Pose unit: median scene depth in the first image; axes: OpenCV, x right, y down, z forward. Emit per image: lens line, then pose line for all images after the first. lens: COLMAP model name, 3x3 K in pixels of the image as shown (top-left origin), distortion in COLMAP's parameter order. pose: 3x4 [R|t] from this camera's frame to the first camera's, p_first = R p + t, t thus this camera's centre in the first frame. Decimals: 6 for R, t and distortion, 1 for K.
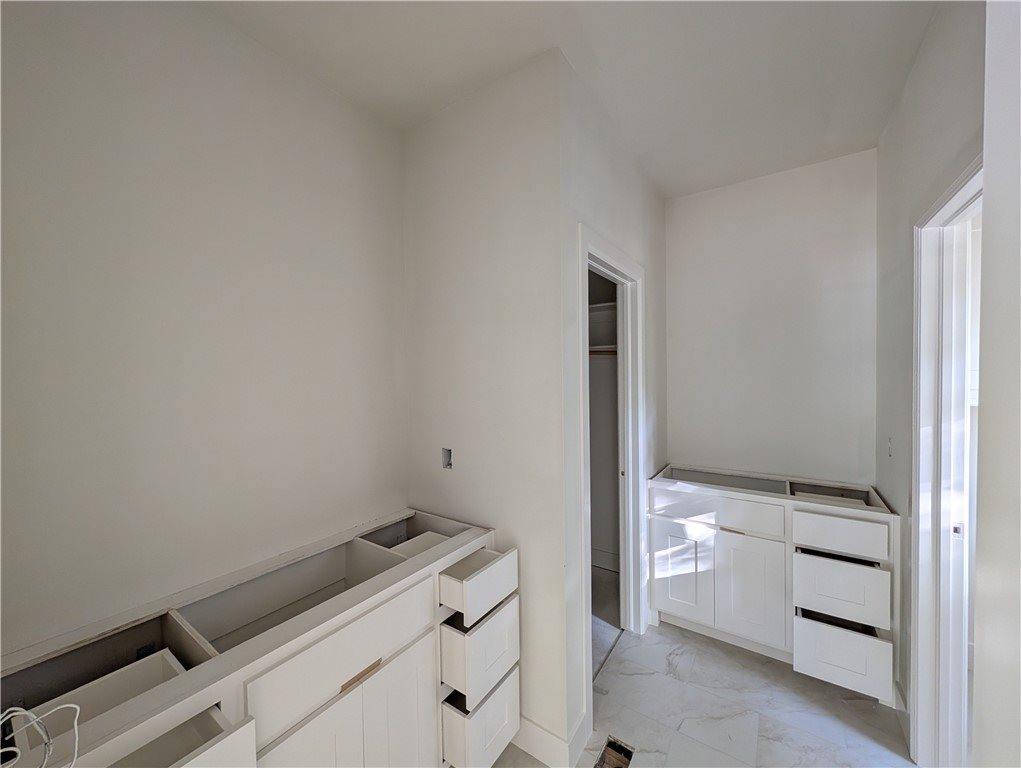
lens RADIAL K [[393.9, 0, 509.6], [0, 393.9, 379.5], [0, 0, 1]] dist [0.002001, 0.000091]
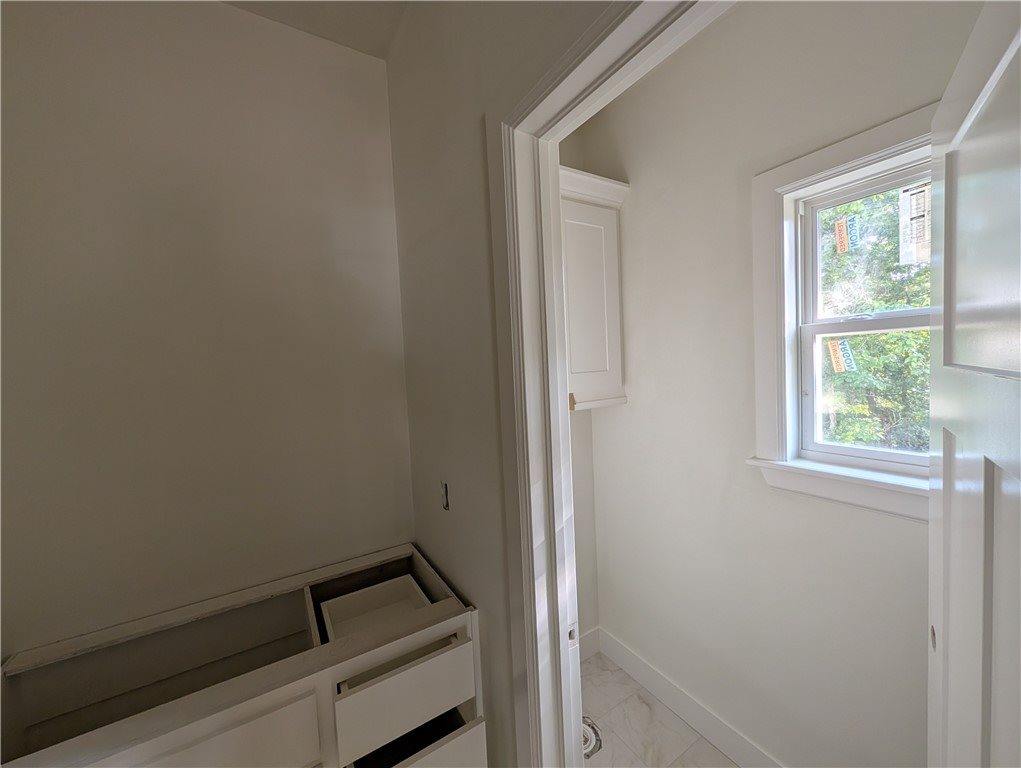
lens RADIAL K [[393.9, 0, 509.5], [0, 393.9, 381.9], [0, 0, 1]] dist [0.002001, 0.000091]
pose [[0.405951, -0.047410, 0.912664, 0.365797], [0.054505, 0.998132, 0.027606, -0.031974], [-0.912268, 0.038538, 0.407777, 0.558939]]
